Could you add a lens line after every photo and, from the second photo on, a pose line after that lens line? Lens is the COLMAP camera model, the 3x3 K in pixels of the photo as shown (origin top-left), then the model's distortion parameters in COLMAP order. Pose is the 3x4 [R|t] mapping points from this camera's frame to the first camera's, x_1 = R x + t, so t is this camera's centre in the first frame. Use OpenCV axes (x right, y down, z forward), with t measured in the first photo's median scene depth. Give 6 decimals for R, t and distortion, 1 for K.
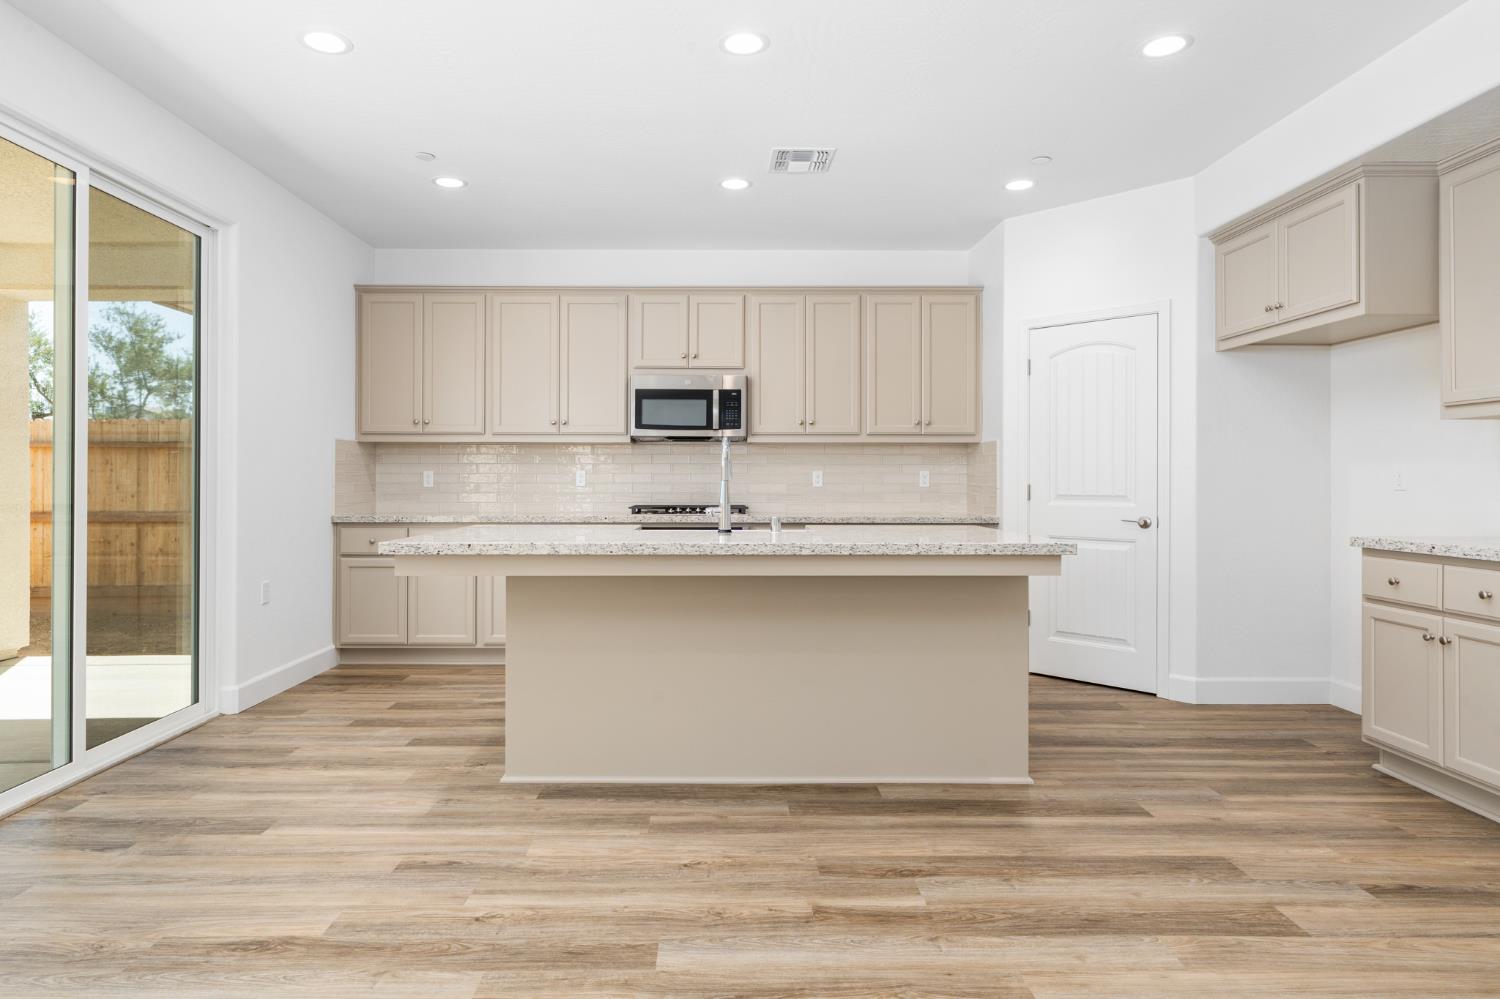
lens RADIAL K [[841.6, 0, 725.6], [0, 841.6, 479.8], [0, 0, 1]] dist [-0.003355, 0.000438]
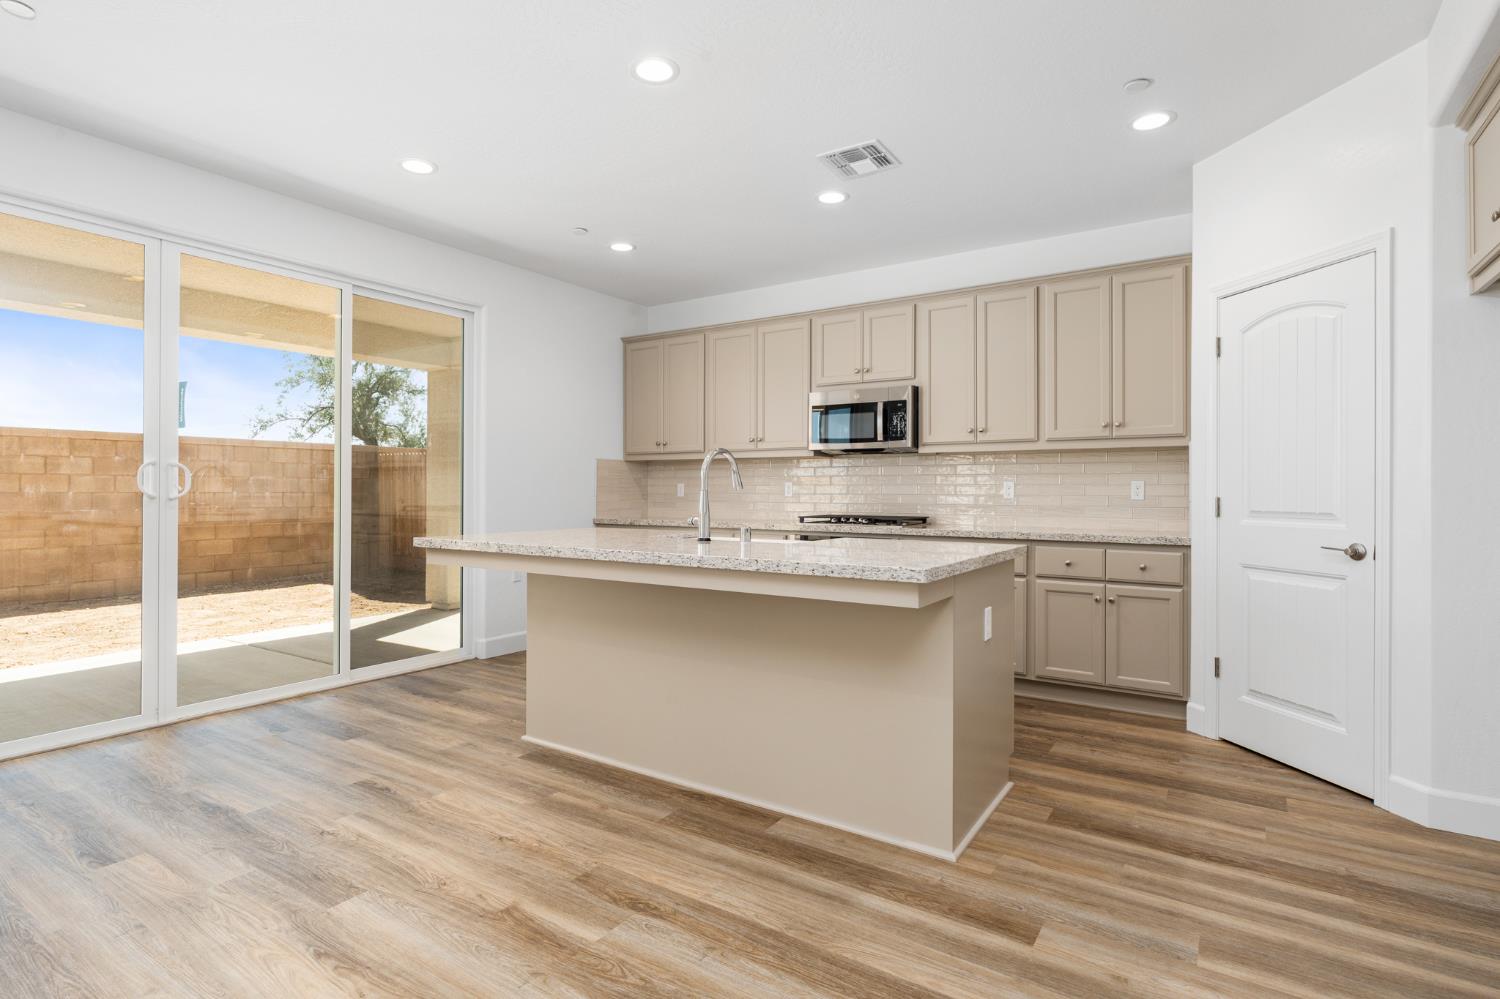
lens RADIAL K [[746.4, 0, 752.2], [0, 746.4, 489.5], [0, 0, 1]] dist [-0.004925, 0.001974]
pose [[0.831901, -0.000272, -0.554924, 0.466355], [-0.001424, 0.999996, -0.002625, 0.001307], [0.554923, 0.002974, 0.831897, 0.221527]]
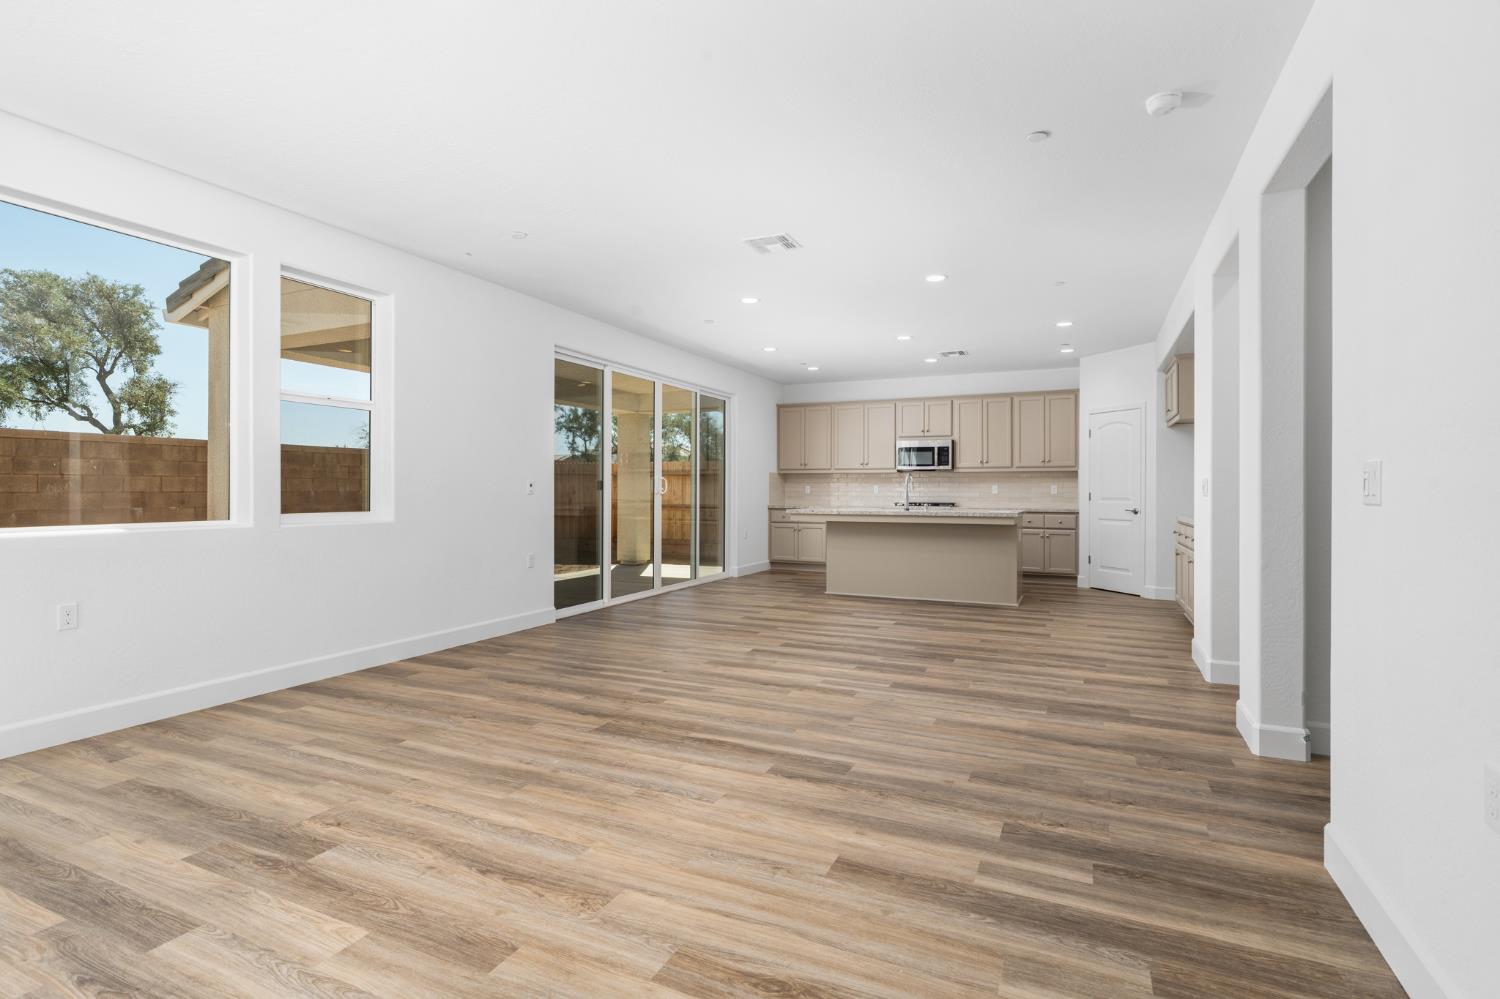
lens RADIAL K [[734.4, 0, 758.0], [0, 734.4, 489.6], [0, 0, 1]] dist [-0.002034, 0.002834]
pose [[0.909543, 0.000064, -0.415611, 0.447259], [-0.000635, 0.999999, -0.001235, 0.001468], [0.415610, 0.001387, 0.909542, -1.092993]]
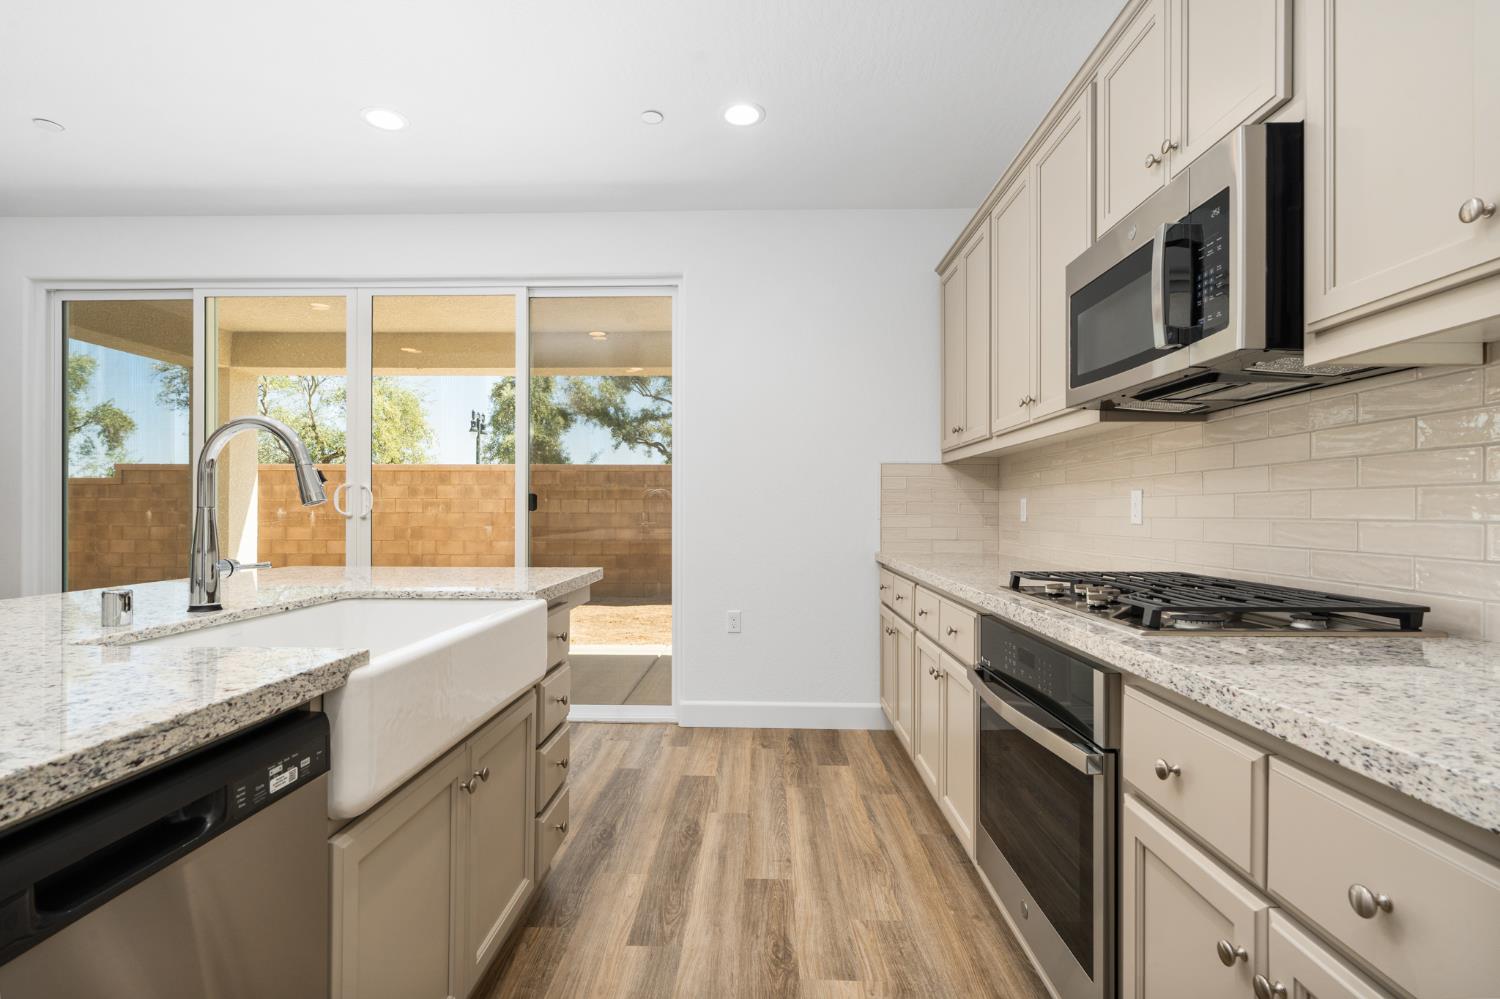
lens RADIAL K [[734.4, 0, 740.9], [0, 734.4, 500.5], [0, 0, 1]] dist [-0.002034, 0.002834]
pose [[-0.041542, -0.015746, -0.999013, 0.353067], [-0.002861, 0.999874, -0.015640, 0.002497], [0.999133, 0.002208, -0.041581, 1.112616]]
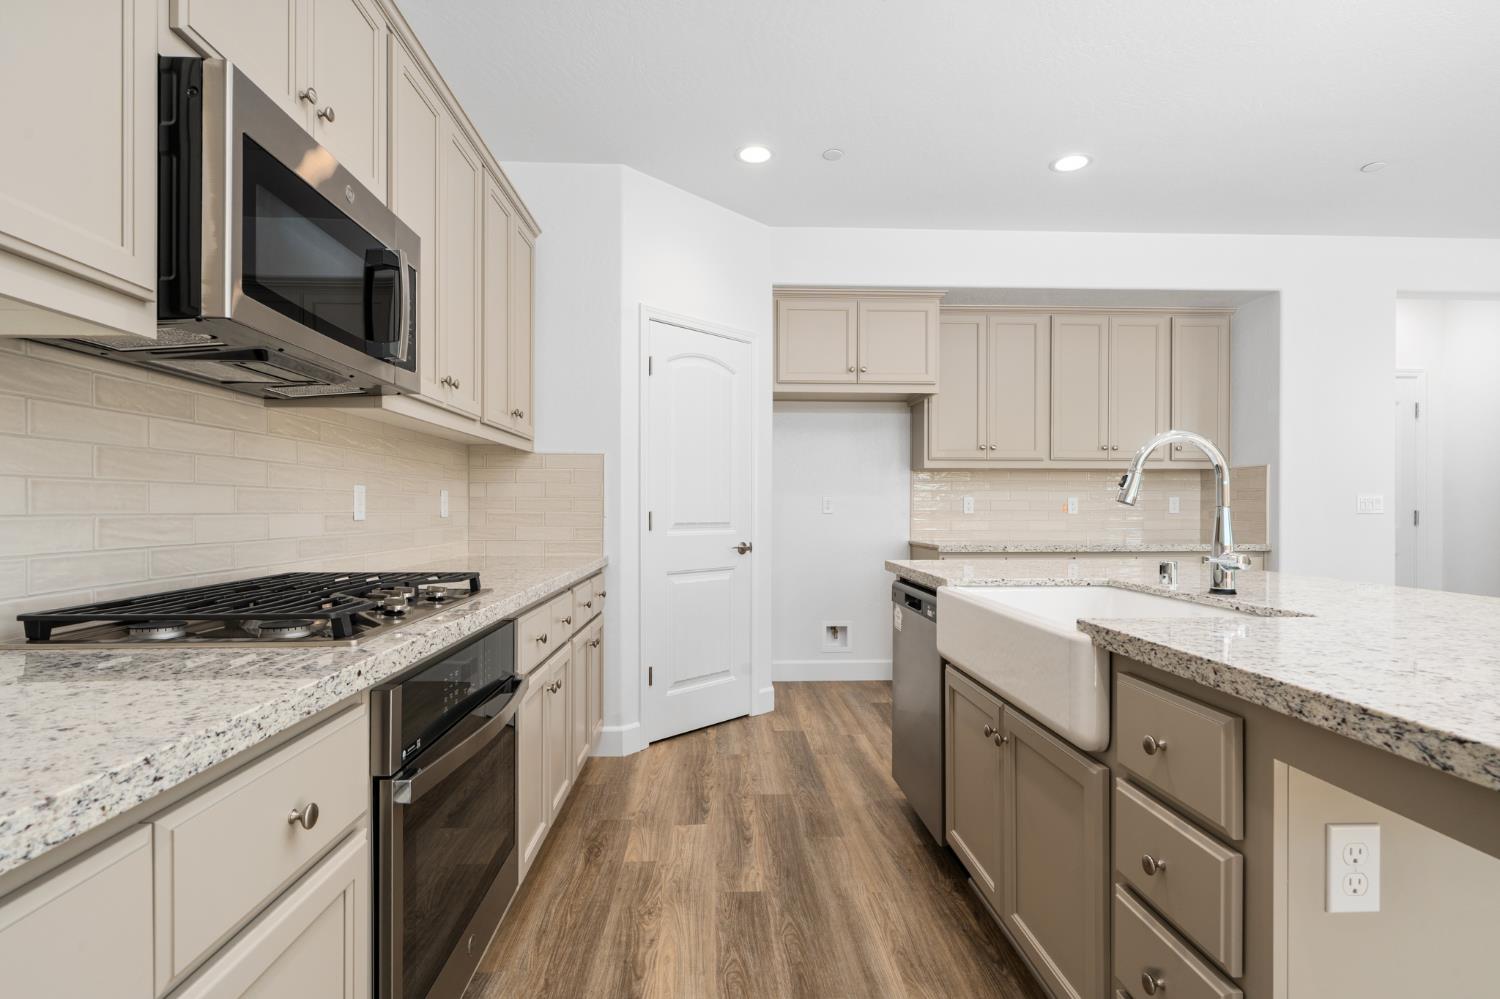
lens RADIAL K [[734.4, 0, 740.7], [0, 734.4, 507.8], [0, 0, 1]] dist [-0.002034, 0.002834]
pose [[-0.029759, 0.000574, 0.999557, -0.421947], [0.000592, 1.000000, -0.000557, 0.003136], [-0.999557, 0.000576, -0.029759, 1.131253]]
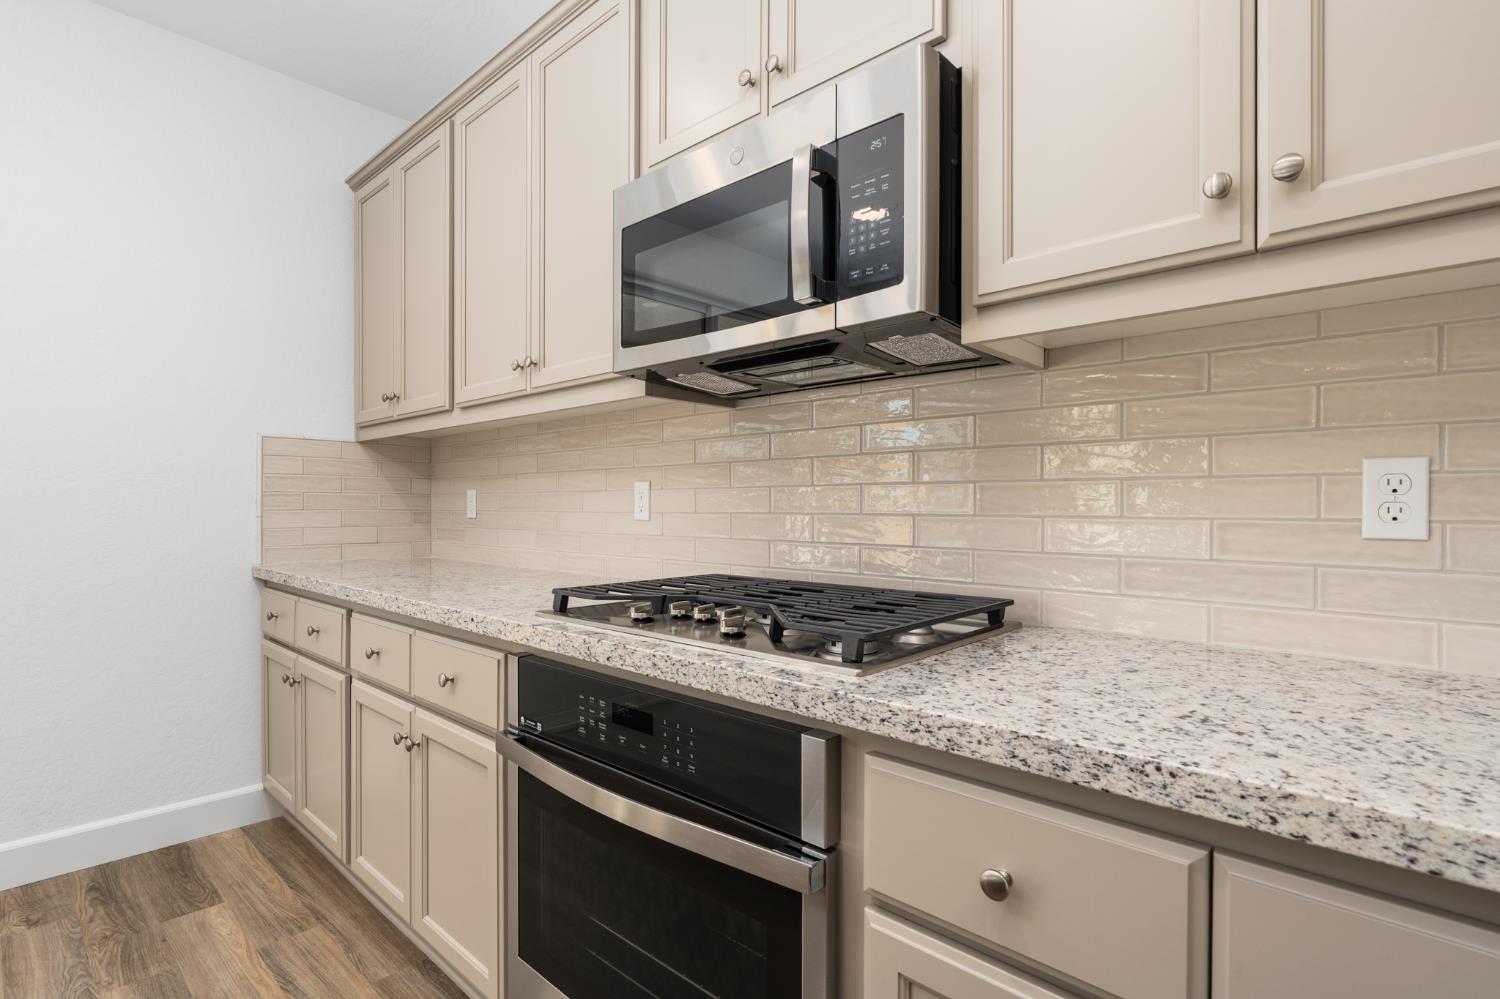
lens RADIAL K [[734.4, 0, 747.5], [0, 734.4, 507.4], [0, 0, 1]] dist [-0.002034, 0.002834]
pose [[0.721261, 0.001575, -0.692661, 0.168342], [-0.002144, 0.999998, 0.000041, 0.002147], [0.692660, 0.001456, 0.721263, 1.082282]]
